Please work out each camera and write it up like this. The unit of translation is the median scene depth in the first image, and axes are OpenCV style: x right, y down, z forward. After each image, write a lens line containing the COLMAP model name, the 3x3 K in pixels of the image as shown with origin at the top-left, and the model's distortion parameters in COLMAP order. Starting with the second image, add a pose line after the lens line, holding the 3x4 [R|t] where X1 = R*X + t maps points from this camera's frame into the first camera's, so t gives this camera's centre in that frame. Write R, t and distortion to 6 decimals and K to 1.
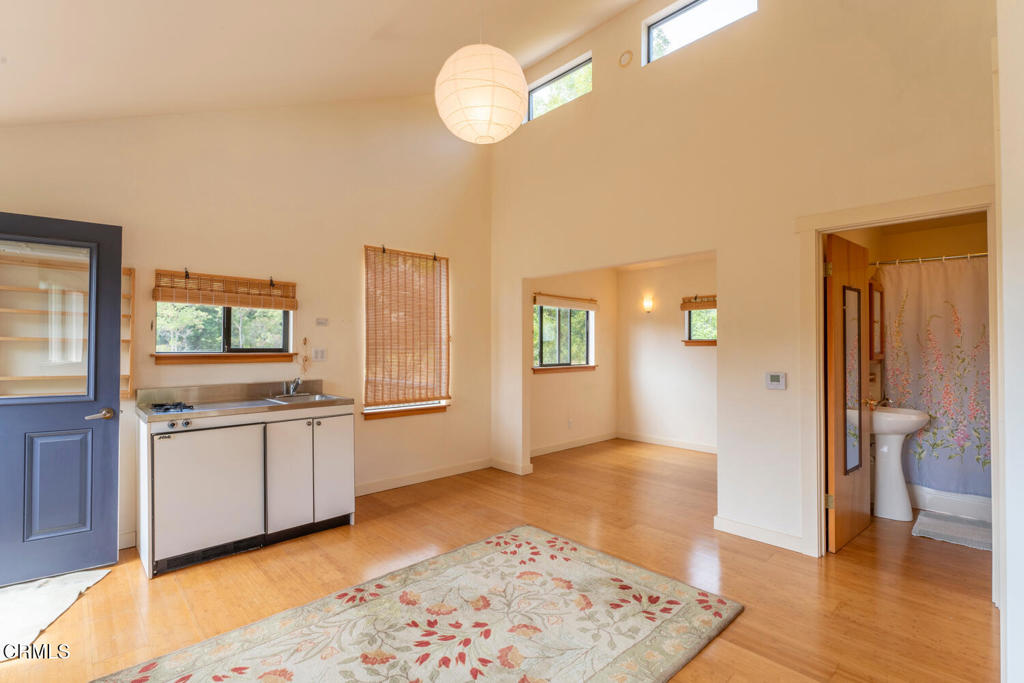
lens RADIAL K [[467.6, 0, 516.9], [0, 467.6, 342.9], [0, 0, 1]] dist [-0.000792, 0.001403]
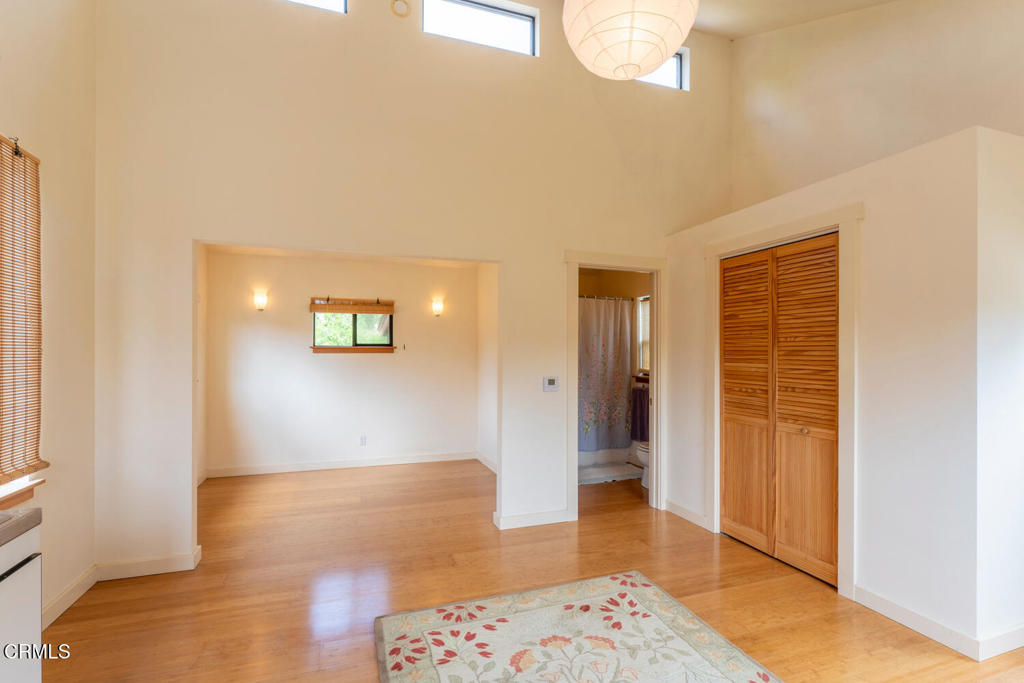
lens RADIAL K [[467.6, 0, 513.4], [0, 467.6, 348.7], [0, 0, 1]] dist [-0.000792, 0.001403]
pose [[0.418688, 0.013199, 0.908034, -0.597055], [-0.012244, 0.999886, -0.008889, 0.003741], [-0.908048, -0.007396, 0.418802, 0.626799]]
